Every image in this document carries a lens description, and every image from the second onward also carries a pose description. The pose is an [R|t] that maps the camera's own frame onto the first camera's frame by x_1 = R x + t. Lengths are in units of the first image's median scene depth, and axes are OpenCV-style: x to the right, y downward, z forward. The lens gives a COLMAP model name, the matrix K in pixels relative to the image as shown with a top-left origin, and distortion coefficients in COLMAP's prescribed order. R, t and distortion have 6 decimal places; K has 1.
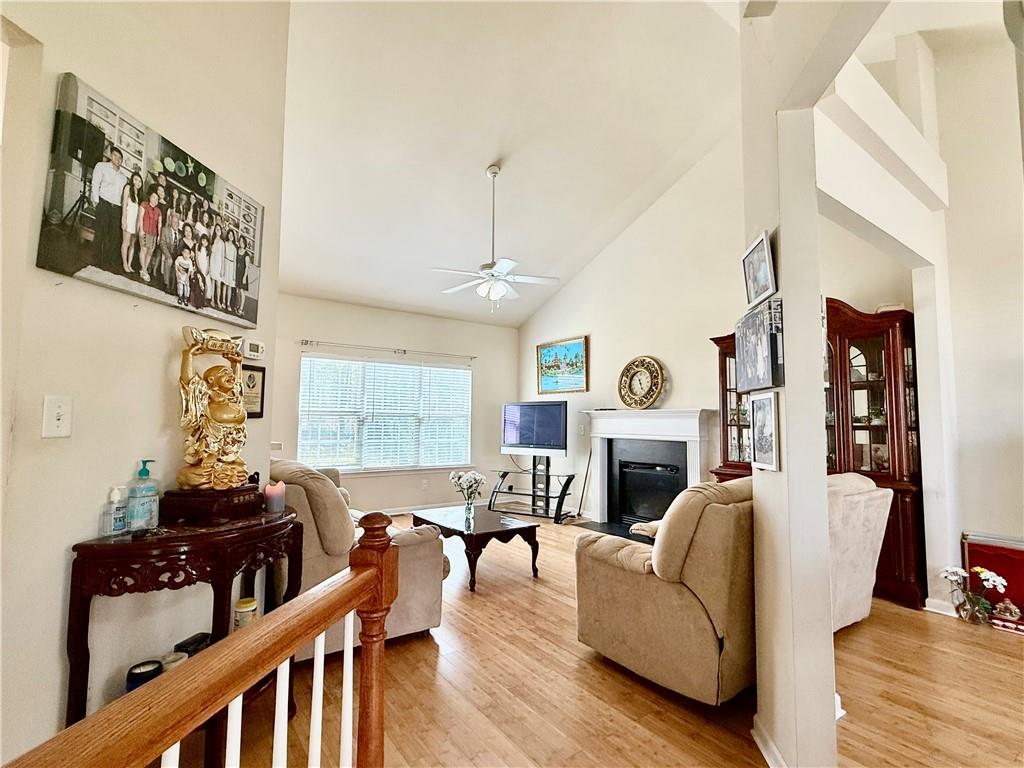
lens RADIAL K [[480.6, 0, 512.1], [0, 480.6, 386.9], [0, 0, 1]] dist [0.000545, 0.000188]
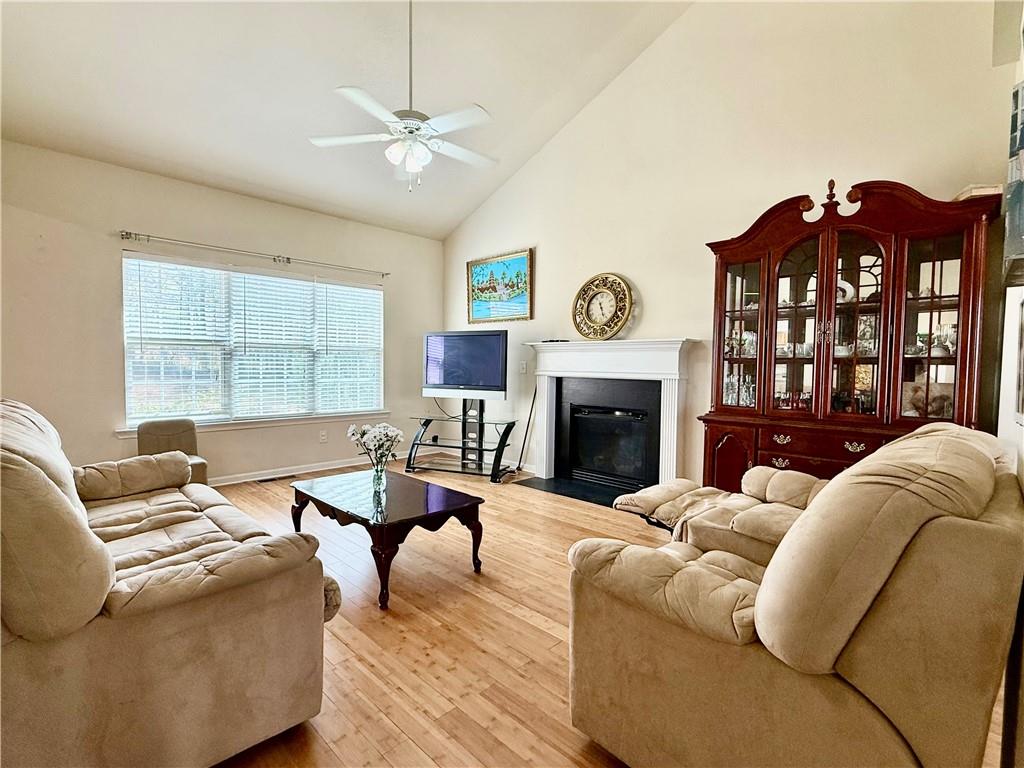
lens RADIAL K [[480.6, 0, 512.1], [0, 480.6, 386.9], [0, 0, 1]] dist [0.000545, 0.000188]
pose [[0.985762, -0.004136, 0.168093, -0.011915], [-0.016297, 0.992640, 0.120000, 0.028147], [-0.167352, -0.121031, 0.978440, 0.223071]]
